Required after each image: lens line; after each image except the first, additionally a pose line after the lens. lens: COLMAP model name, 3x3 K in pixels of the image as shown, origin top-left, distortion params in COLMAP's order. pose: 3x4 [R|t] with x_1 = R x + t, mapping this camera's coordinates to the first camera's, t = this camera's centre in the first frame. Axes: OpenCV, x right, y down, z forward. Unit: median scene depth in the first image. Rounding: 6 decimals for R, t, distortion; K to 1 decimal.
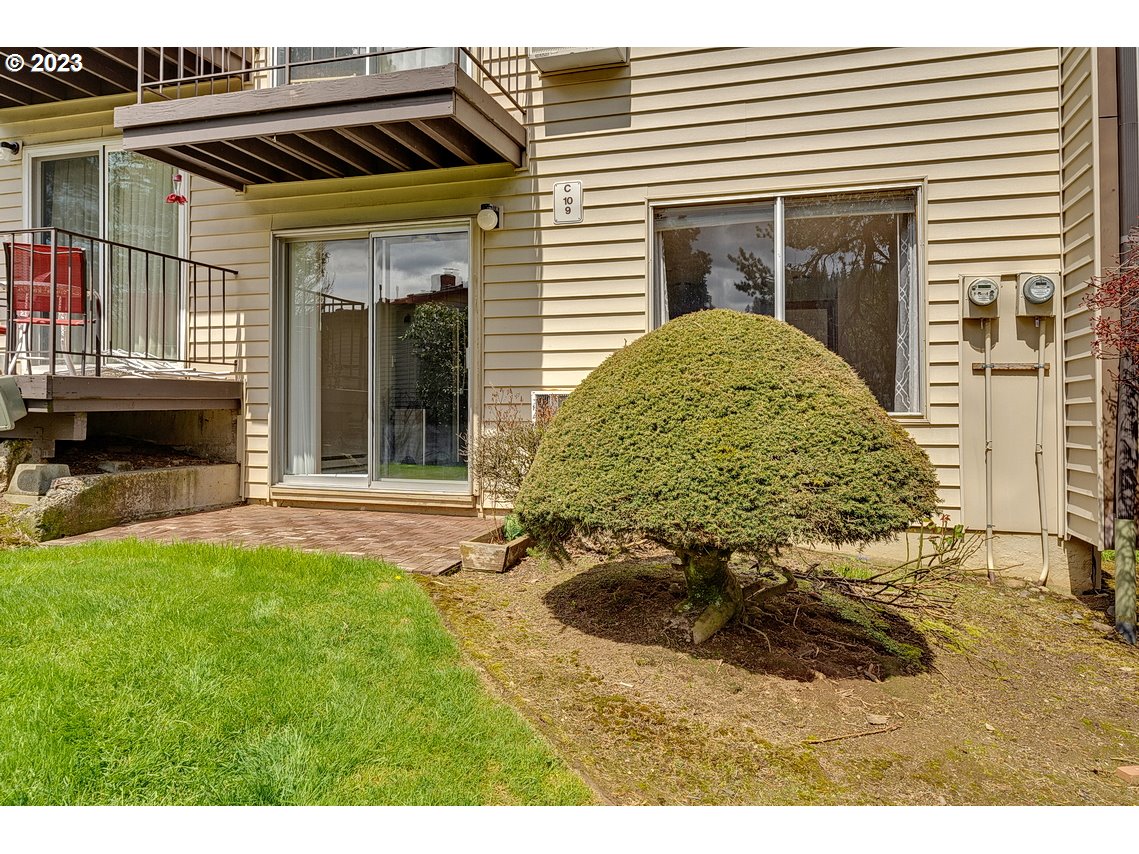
lens RADIAL K [[805.1, 0, 569.5], [0, 805.1, 393.7], [0, 0, 1]] dist [0.000804, -0.001579]
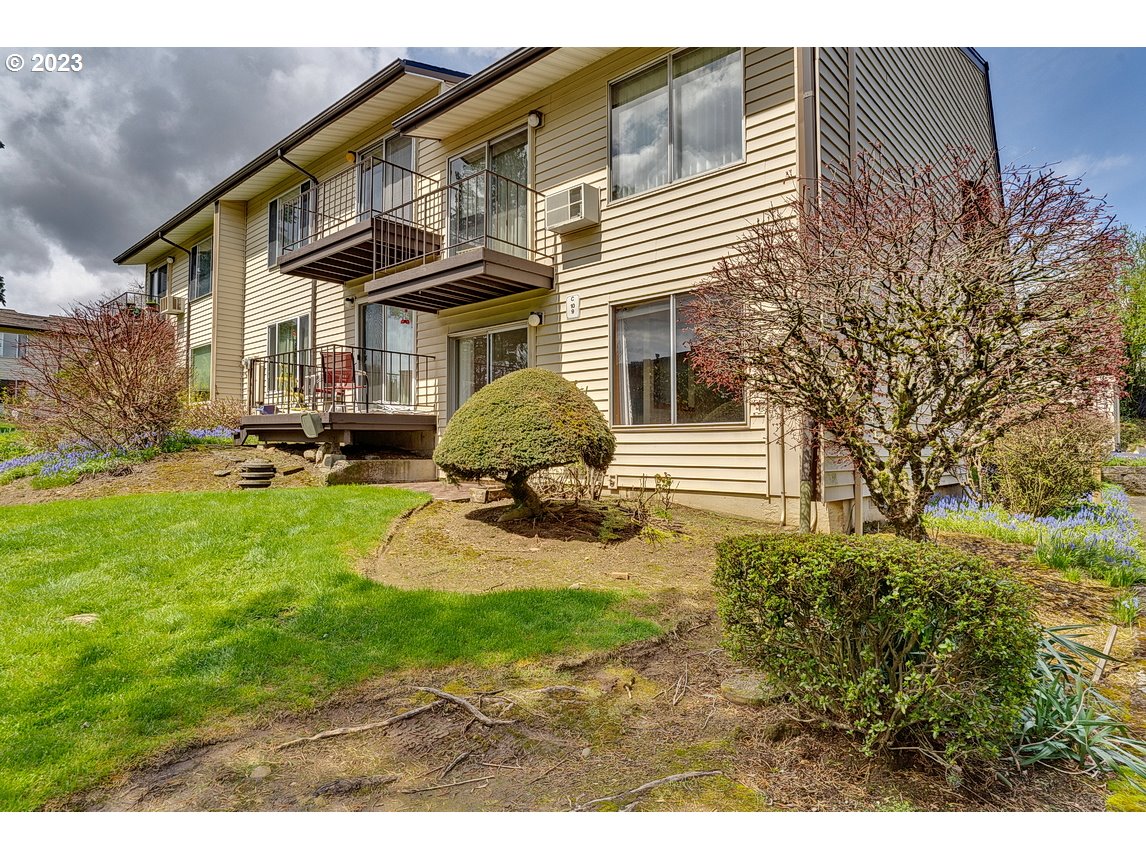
lens RADIAL K [[663.1, 0, 573.0], [0, 663.1, 429.5], [0, 0, 1]] dist [-0.017162, 0.000221]
pose [[0.907266, -0.014780, -0.420297, 0.589930], [0.010763, 0.999871, -0.011928, 0.044215], [0.420419, 0.006298, 0.907308, -0.295583]]
